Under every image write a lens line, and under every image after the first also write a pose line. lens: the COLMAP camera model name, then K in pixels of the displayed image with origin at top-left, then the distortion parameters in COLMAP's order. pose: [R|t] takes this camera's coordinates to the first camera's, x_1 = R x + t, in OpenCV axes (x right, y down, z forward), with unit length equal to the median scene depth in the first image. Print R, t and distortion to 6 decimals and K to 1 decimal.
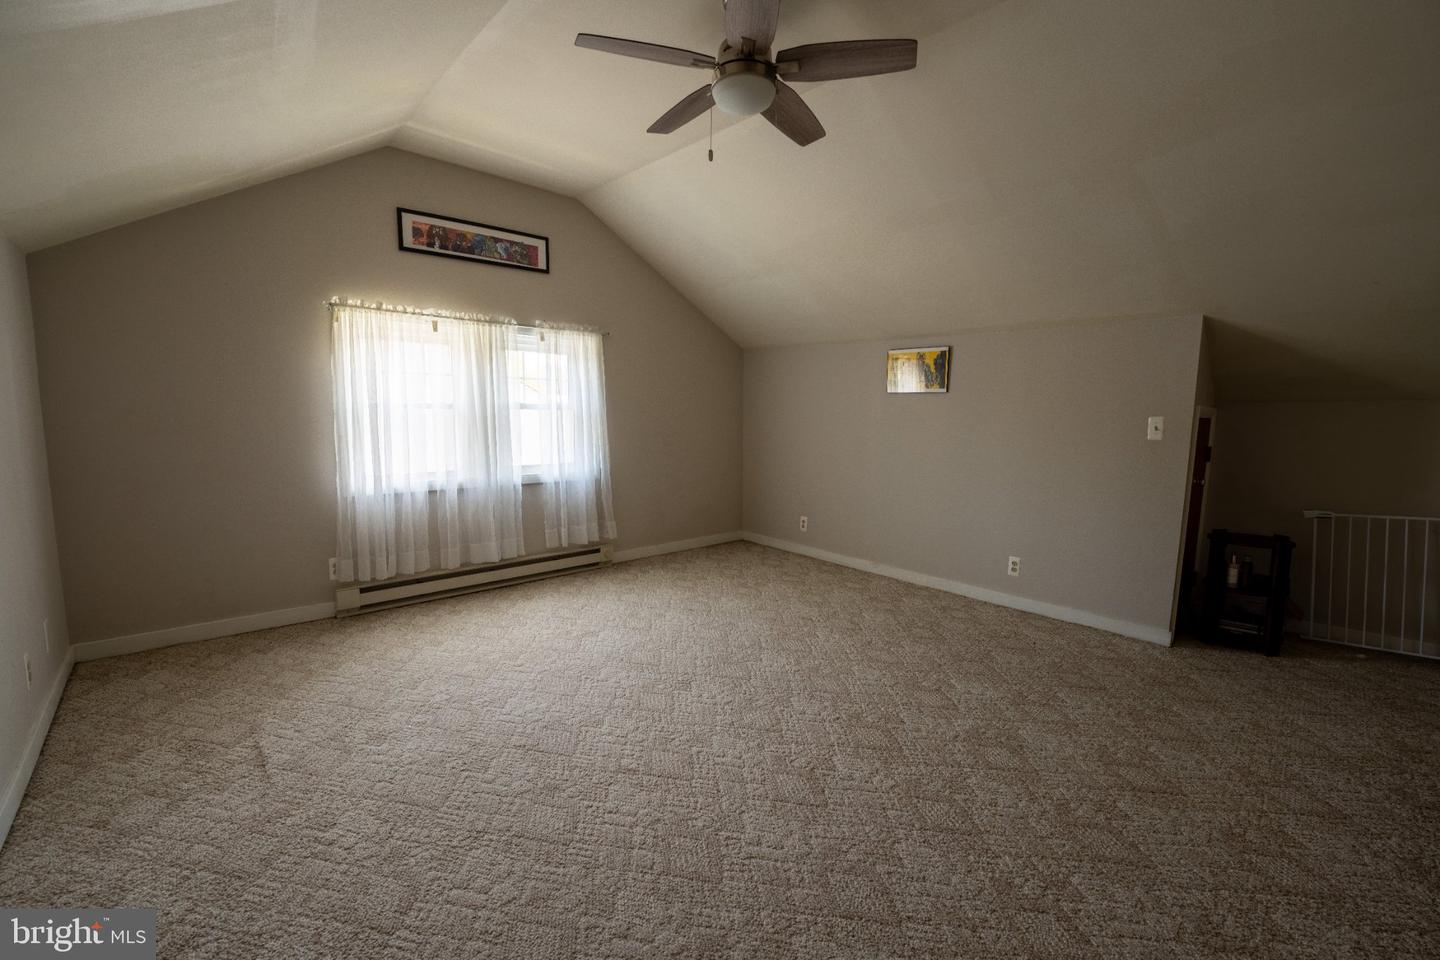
lens RADIAL K [[584.3, 0, 717.0], [0, 584.3, 479.5], [0, 0, 1]] dist [-0.024571, 0.001270]
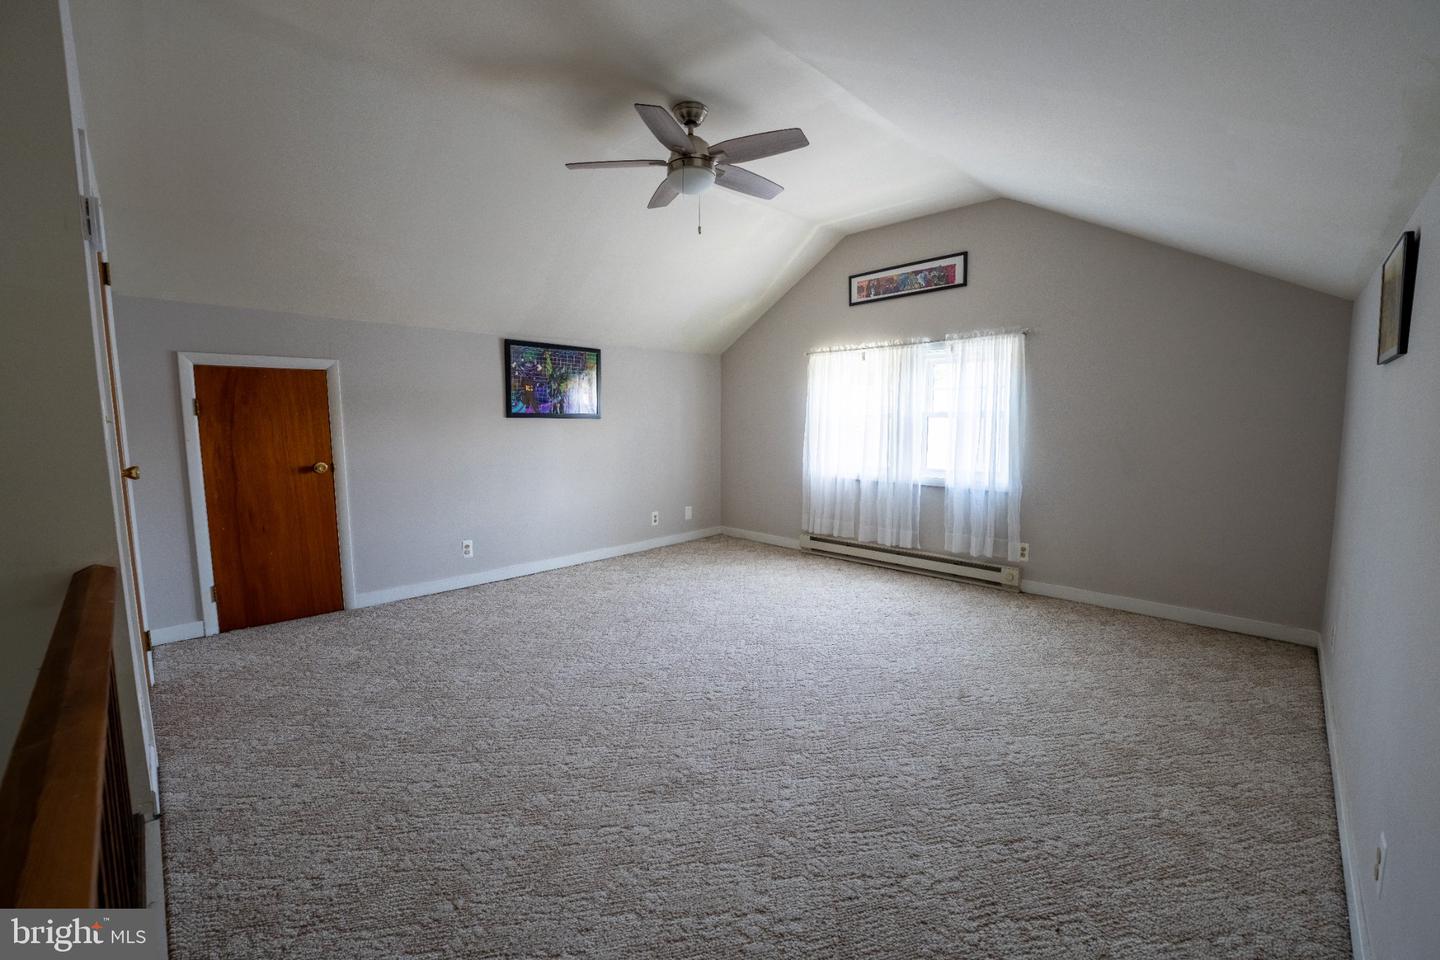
lens RADIAL K [[584.3, 0, 717.4], [0, 584.3, 479.5], [0, 0, 1]] dist [-0.024571, 0.001270]
pose [[0.044620, 0.086569, -0.995246, 0.811656], [-0.111670, 0.990427, 0.081144, -0.052960], [0.992743, 0.107519, 0.053860, 0.595423]]
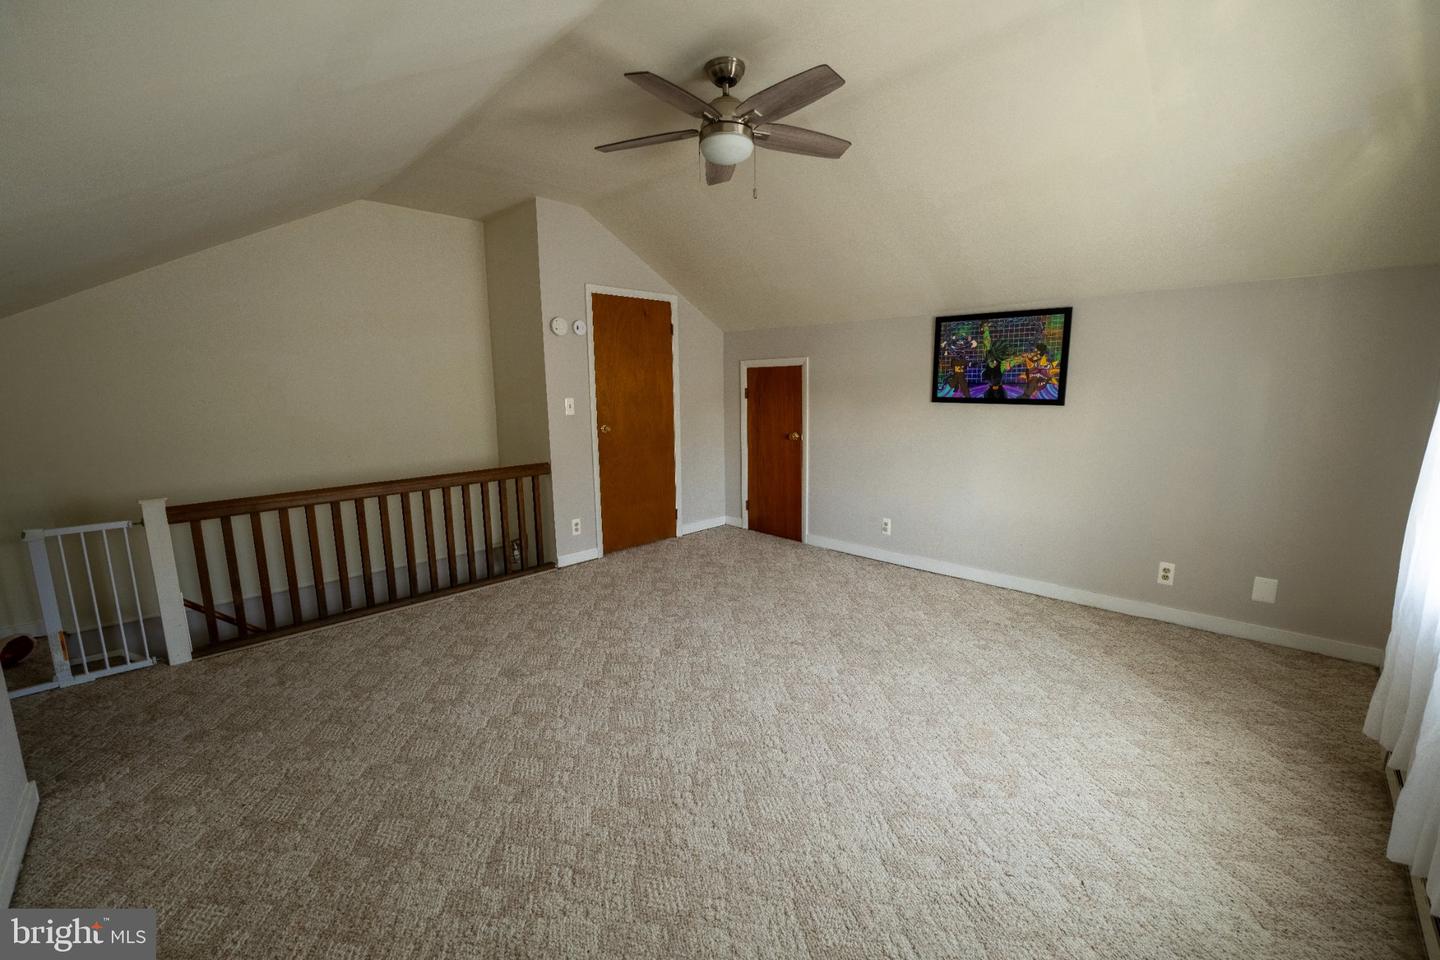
lens RADIAL K [[584.3, 0, 720.1], [0, 584.3, 482.6], [0, 0, 1]] dist [-0.024571, 0.001270]
pose [[-0.999306, 0.003827, -0.037056, 0.058074], [-0.006494, 0.961583, 0.274439, -0.186804], [0.036682, 0.274489, -0.960890, 1.305499]]
